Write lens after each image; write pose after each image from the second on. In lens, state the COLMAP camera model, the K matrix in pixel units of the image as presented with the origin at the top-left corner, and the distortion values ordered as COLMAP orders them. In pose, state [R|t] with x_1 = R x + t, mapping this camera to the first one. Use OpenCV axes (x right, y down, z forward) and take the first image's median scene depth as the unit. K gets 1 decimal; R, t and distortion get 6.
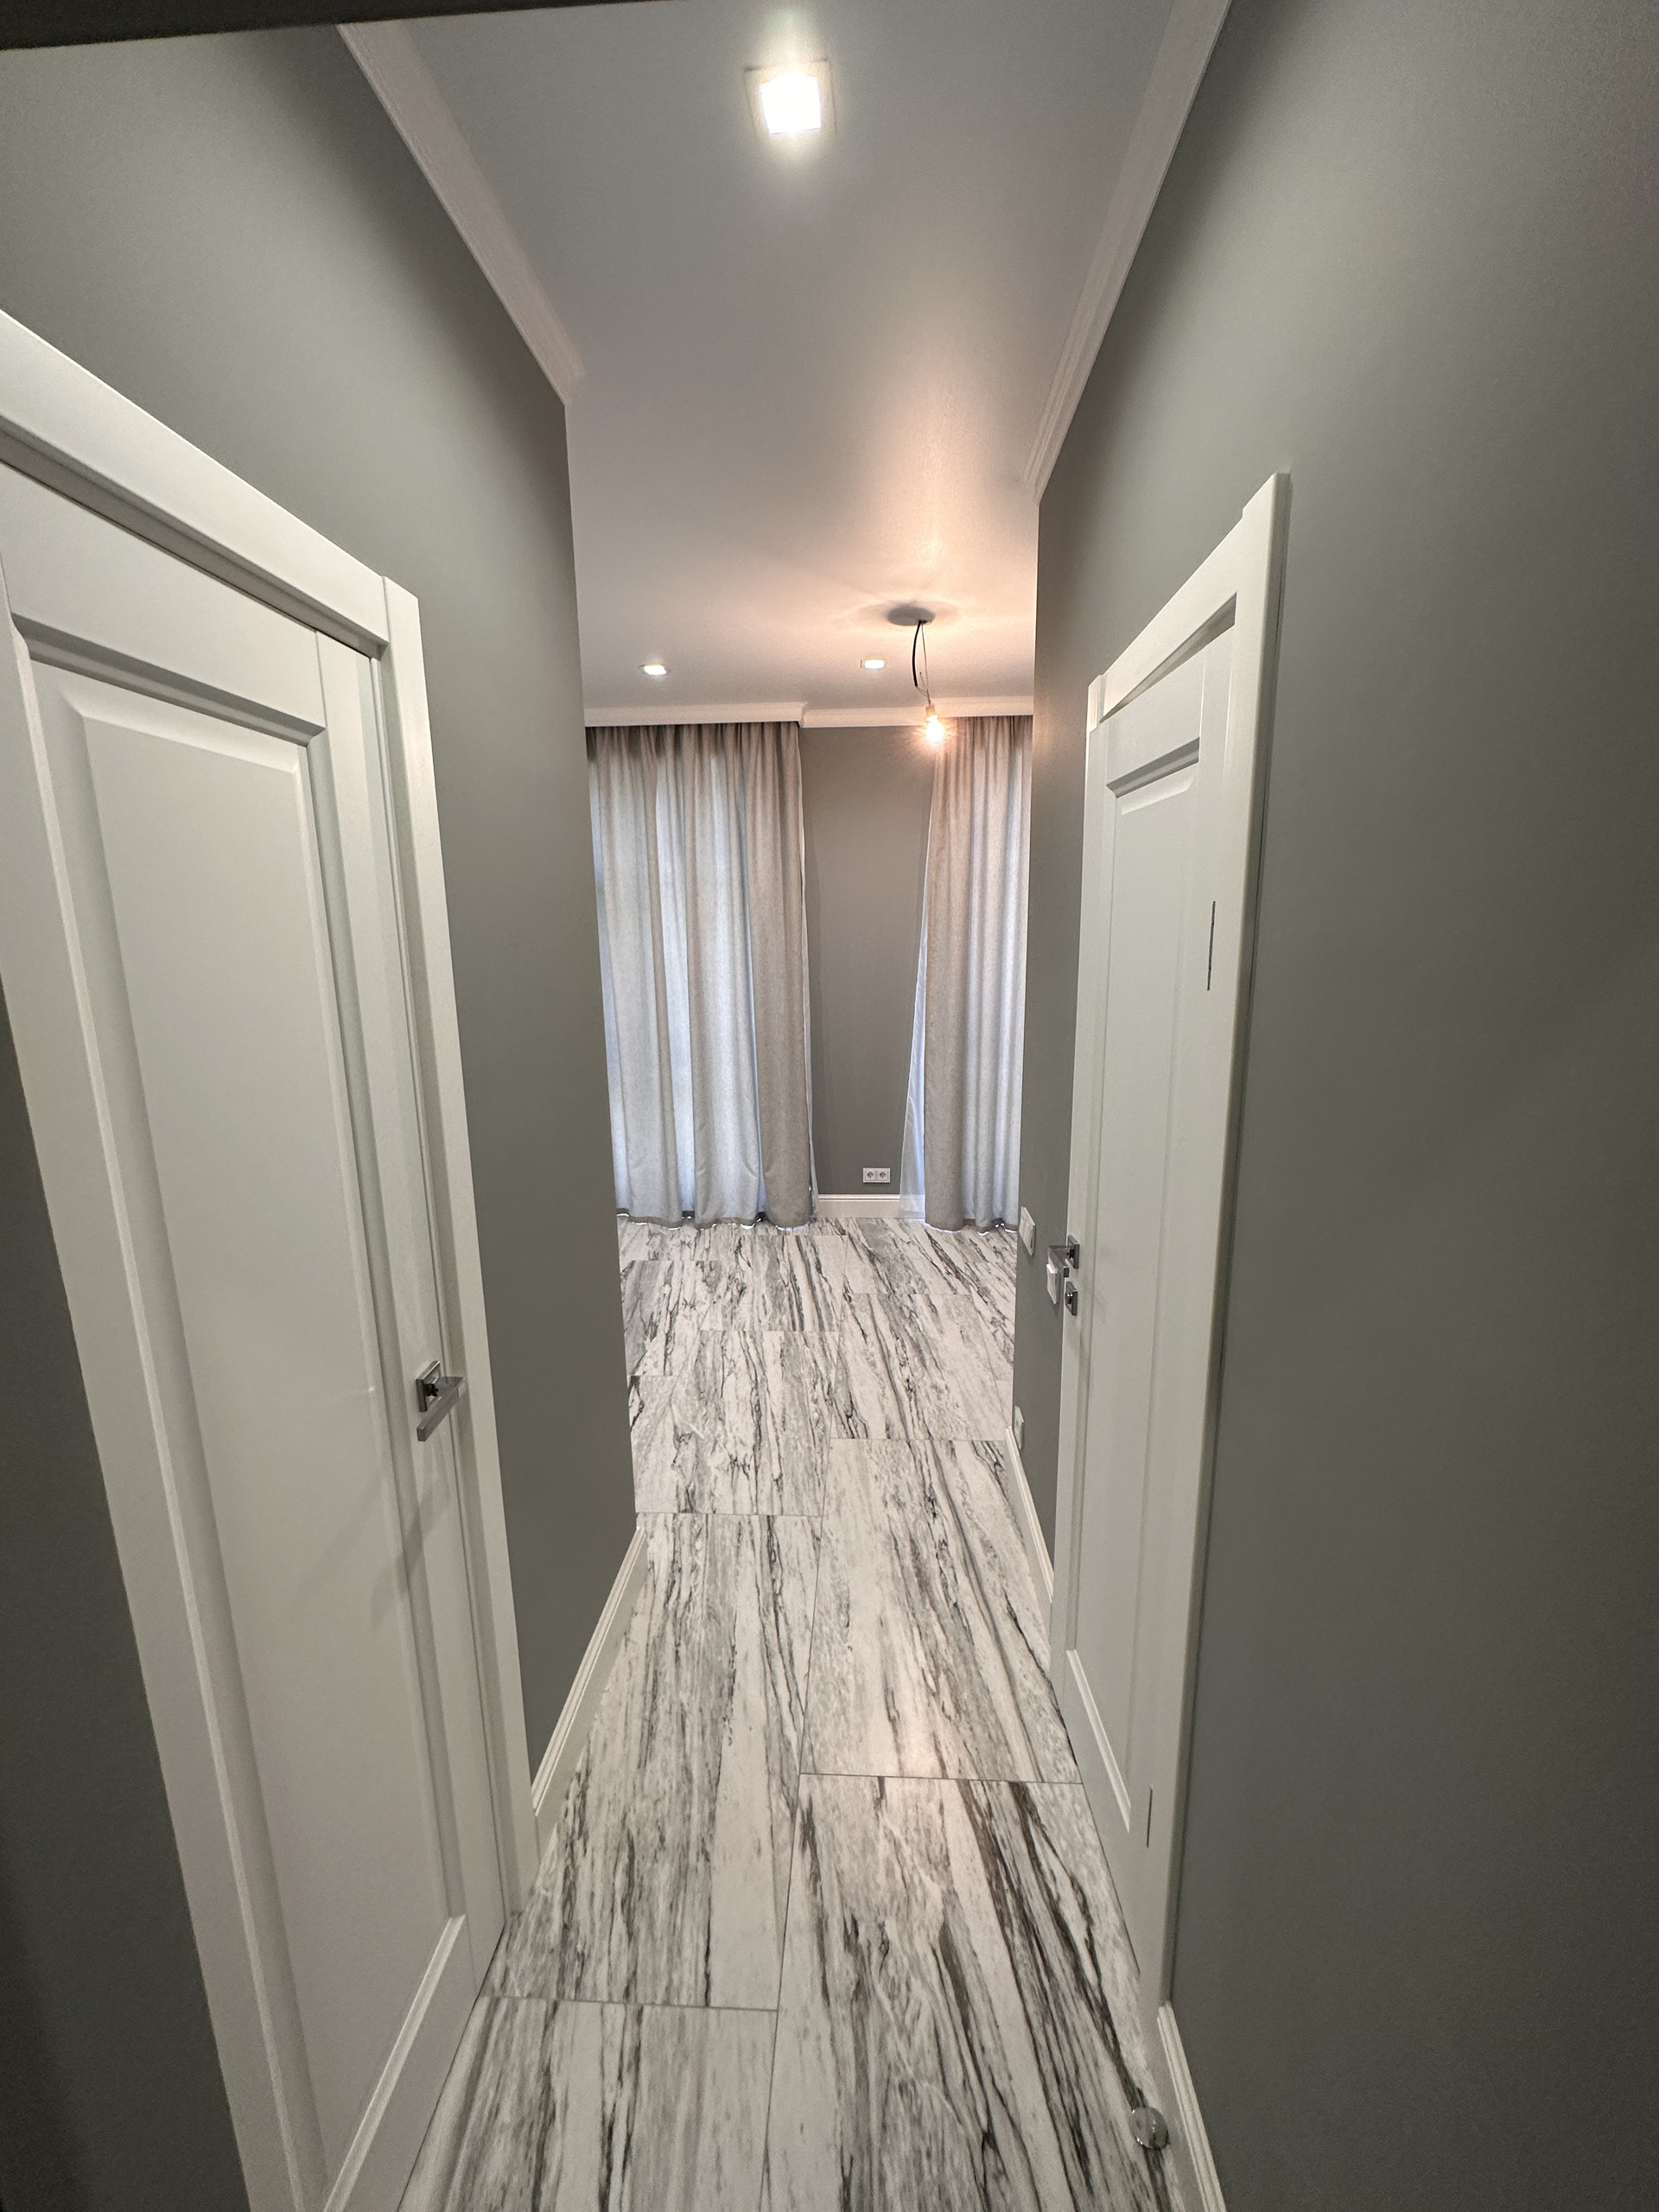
lens RADIAL K [[879.9, 0, 830.8], [0, 879.9, 1106.5], [0, 0, 1]] dist [-0.001245, 0.000119]
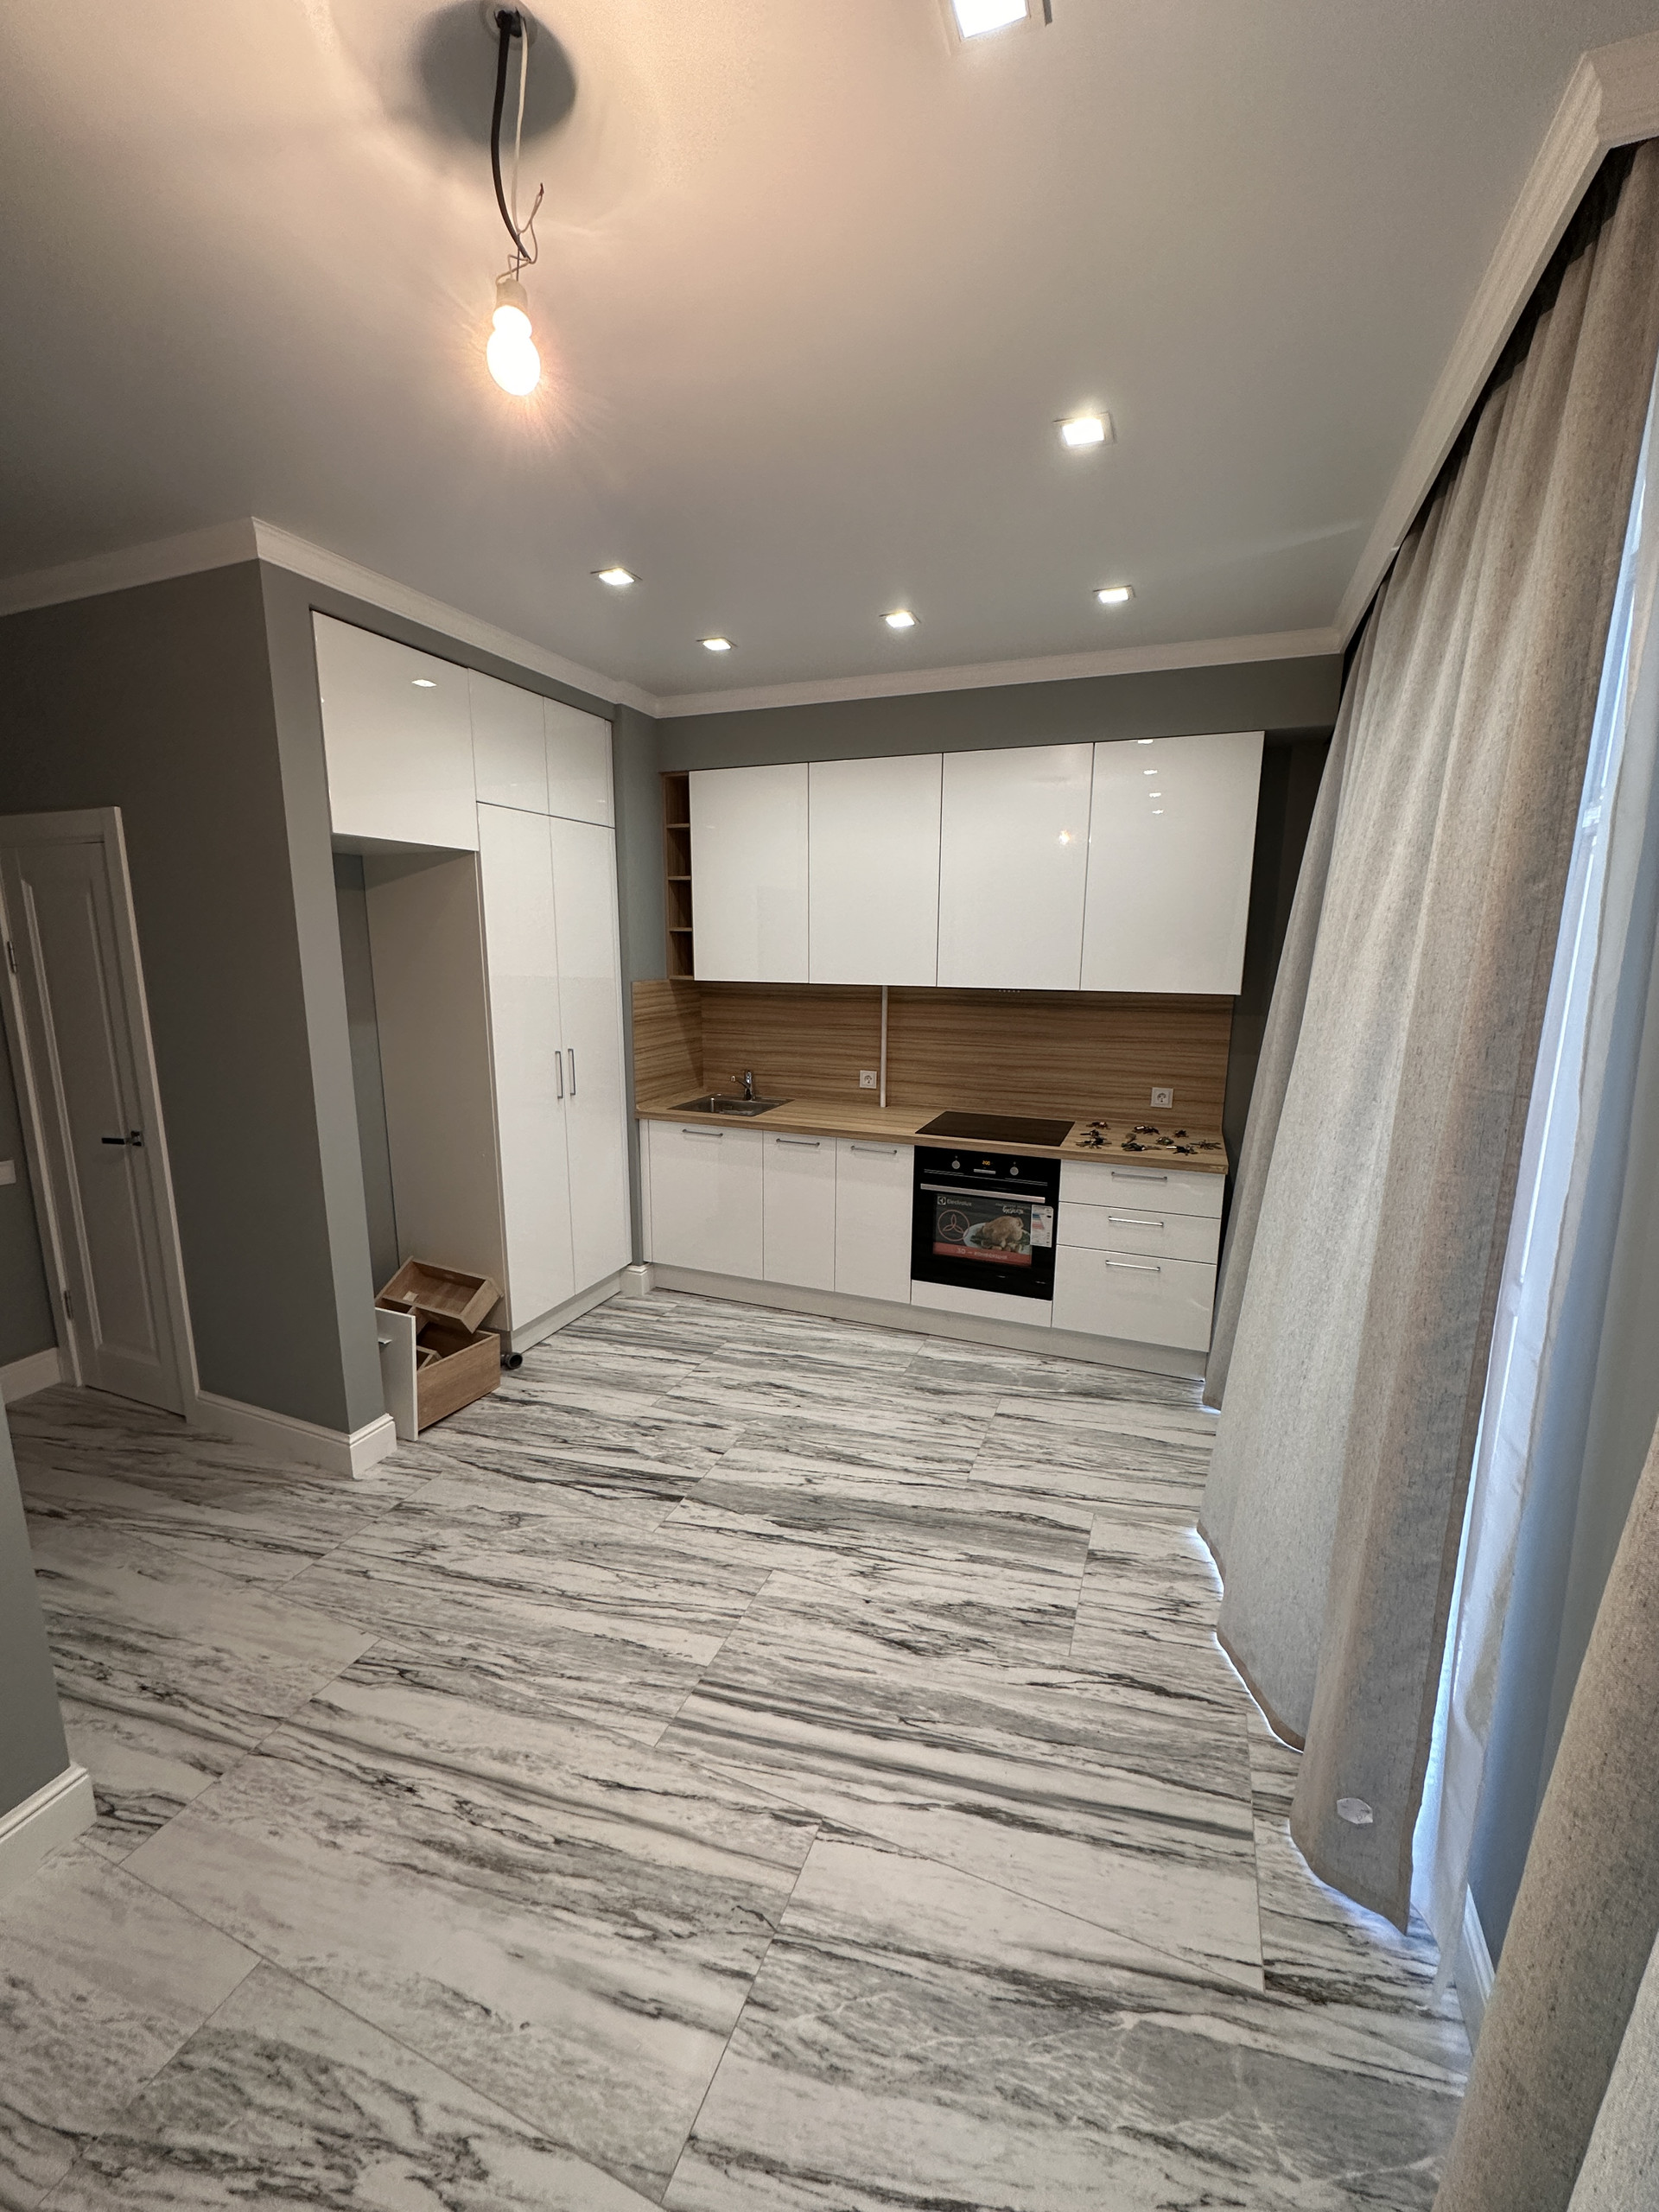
lens RADIAL K [[879.9, 0, 830.8], [0, 879.9, 1106.5], [0, 0, 1]] dist [-0.001245, 0.000119]
pose [[-0.328062, 0.187929, -0.925774, 0.379024], [-0.188869, 0.947176, 0.259202, -0.250613], [0.925583, 0.259885, -0.275238, 1.133610]]
